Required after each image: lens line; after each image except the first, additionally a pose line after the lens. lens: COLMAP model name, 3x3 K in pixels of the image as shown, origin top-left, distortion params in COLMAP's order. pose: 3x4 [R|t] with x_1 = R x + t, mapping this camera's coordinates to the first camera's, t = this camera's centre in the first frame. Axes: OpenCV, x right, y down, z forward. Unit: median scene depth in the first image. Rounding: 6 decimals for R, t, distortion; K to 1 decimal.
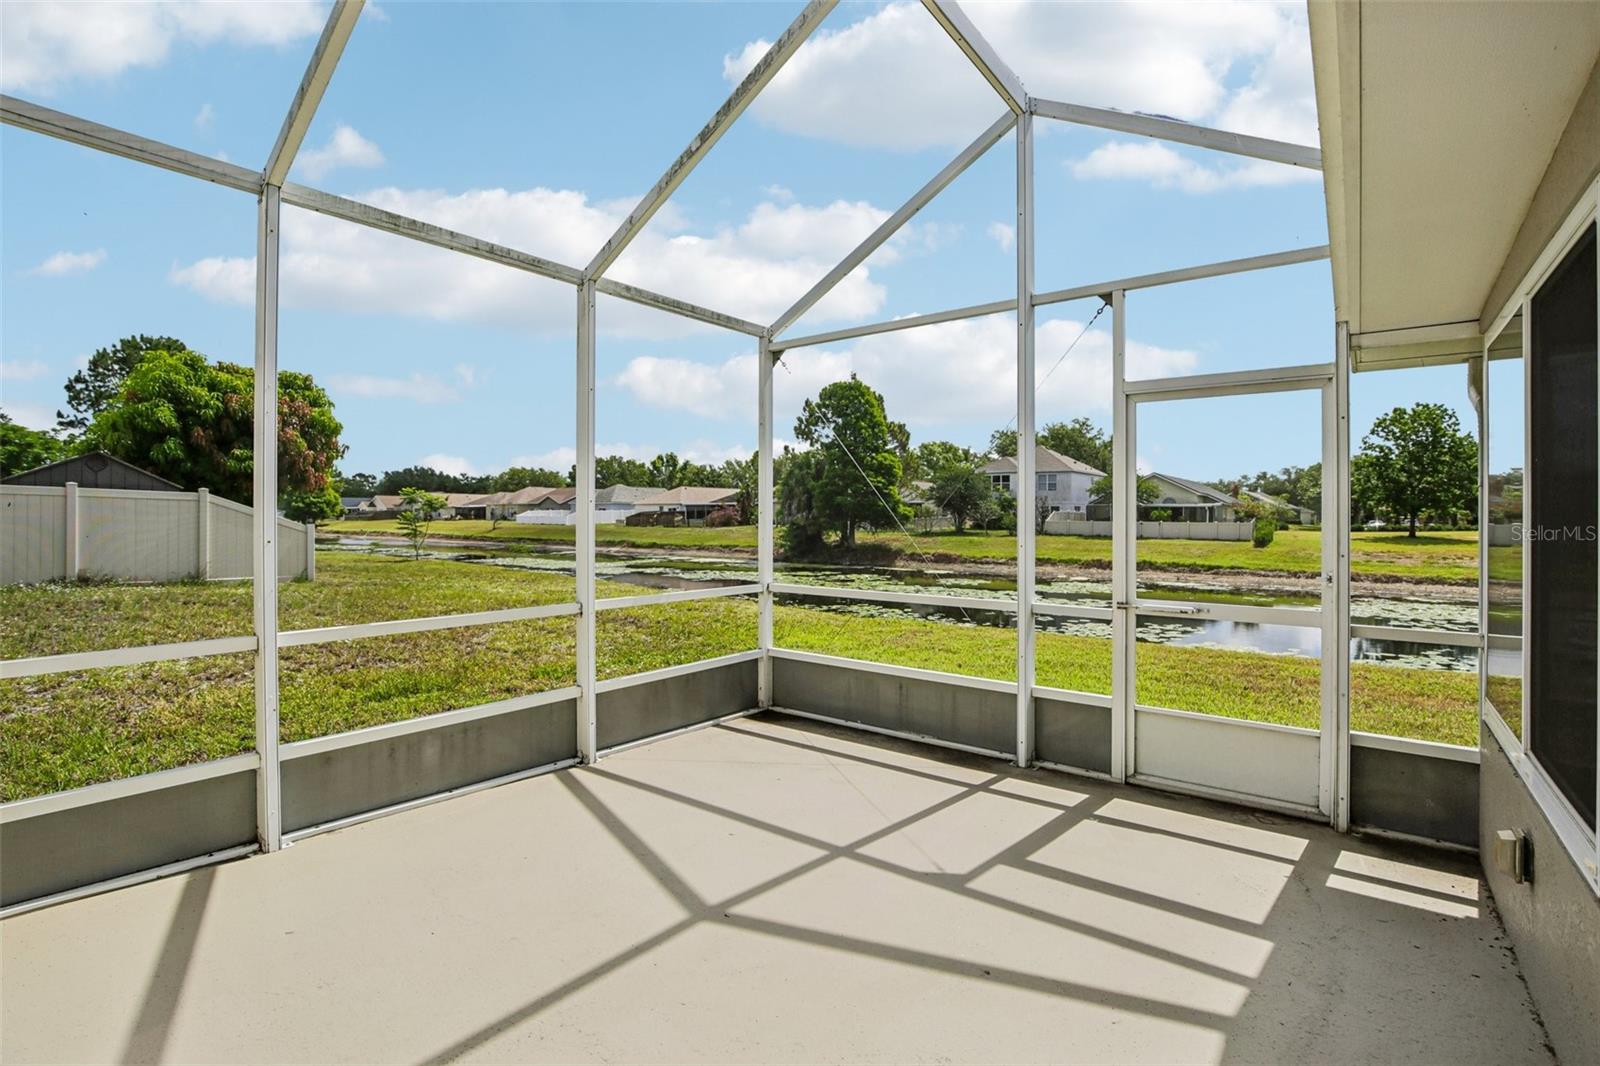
lens RADIAL K [[731.5, 0, 797.1], [0, 731.5, 517.5], [0, 0, 1]] dist [-0.020951, 0.003408]
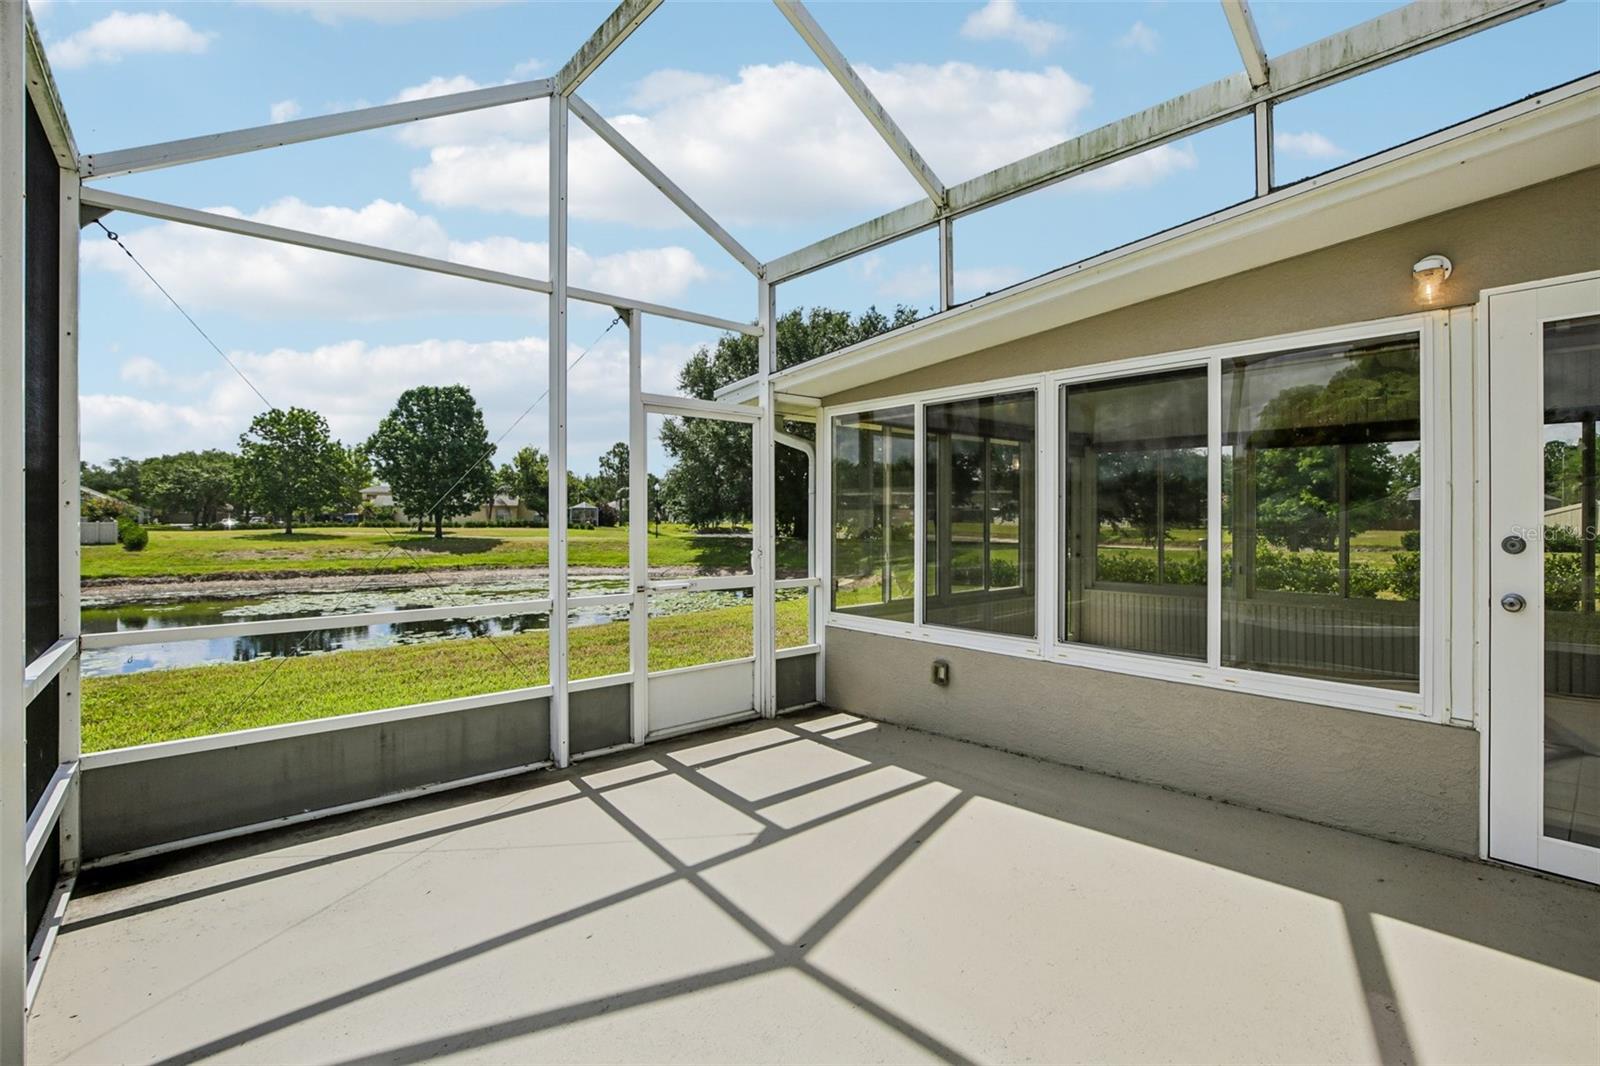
lens RADIAL K [[731.5, 0, 832.2], [0, 731.5, 525.4], [0, 0, 1]] dist [-0.020951, 0.003408]
pose [[0.186305, -0.015846, 0.982364, -0.479614], [0.002683, 0.999874, 0.015619, 0.003465], [-0.982488, -0.000274, 0.186325, 0.387689]]
